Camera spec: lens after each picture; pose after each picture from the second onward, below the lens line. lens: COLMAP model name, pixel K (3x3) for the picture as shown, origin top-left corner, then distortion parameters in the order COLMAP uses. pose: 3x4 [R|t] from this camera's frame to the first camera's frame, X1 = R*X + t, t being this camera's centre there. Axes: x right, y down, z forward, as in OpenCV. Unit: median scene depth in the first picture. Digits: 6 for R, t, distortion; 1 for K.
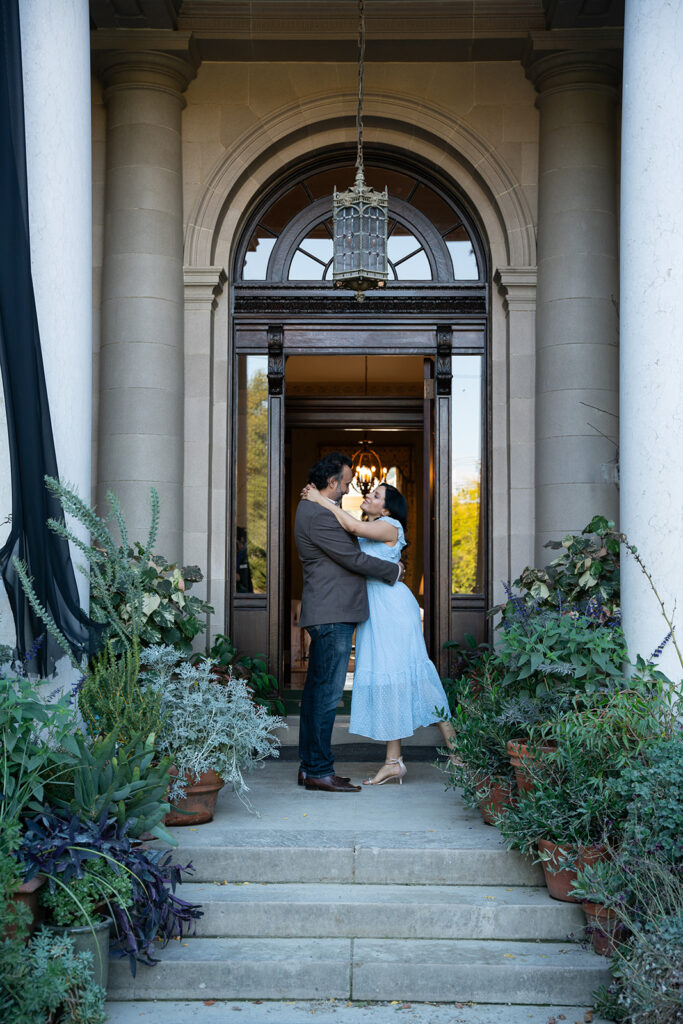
lens RADIAL K [[1319.8, 0, 344.6], [0, 1319.8, 508.9], [0, 0, 1]] dist [0.081181, 0.000000]
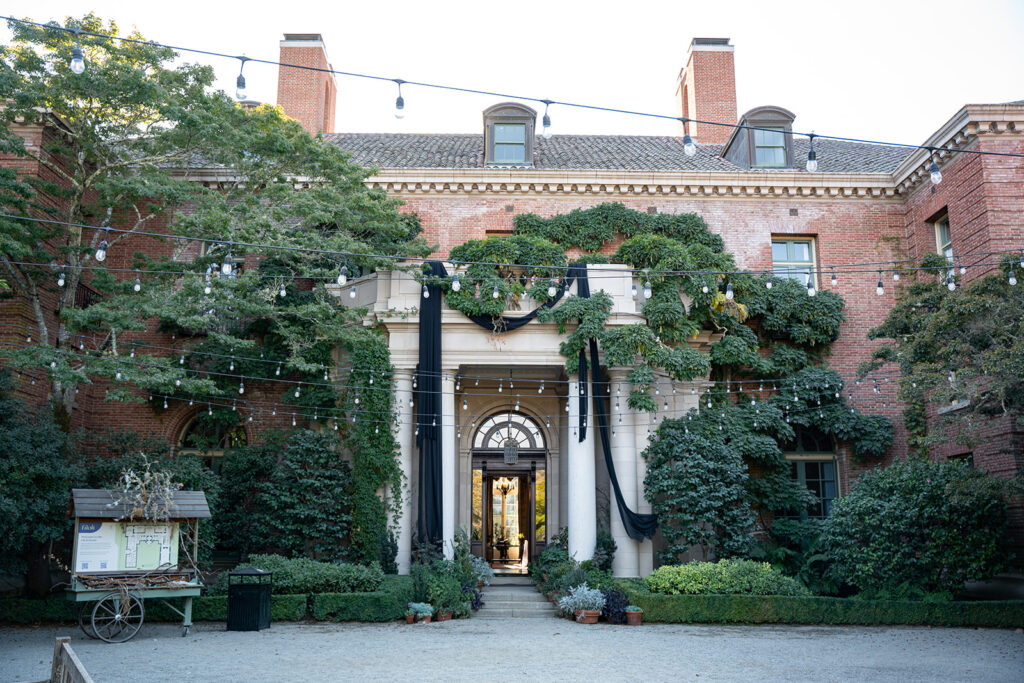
lens RADIAL K [[962.2, 0, 511.1], [0, 962.2, 344.5], [0, 0, 1]] dist [-0.069045, 0.000000]
pose [[0.999367, 0.006922, 0.034889, -0.078907], [-0.002617, 0.992533, -0.121947, -0.149039], [-0.035472, 0.121779, 0.991923, -1.656146]]
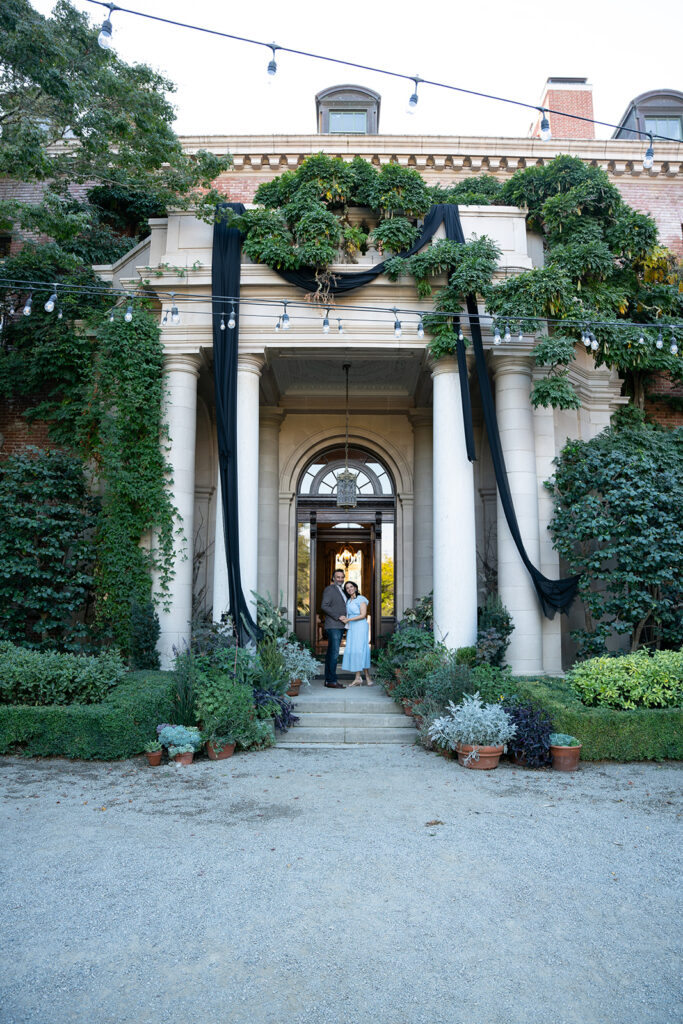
lens RADIAL K [[717.9, 0, 343.6], [0, 717.9, 511.4], [0, 0, 1]] dist [-0.102510, 0.008376]
pose [[0.999903, 0.003804, 0.013365, -0.012776], [-0.002910, 0.997796, -0.066289, -0.051316], [-0.013588, 0.066243, 0.997711, -0.435128]]
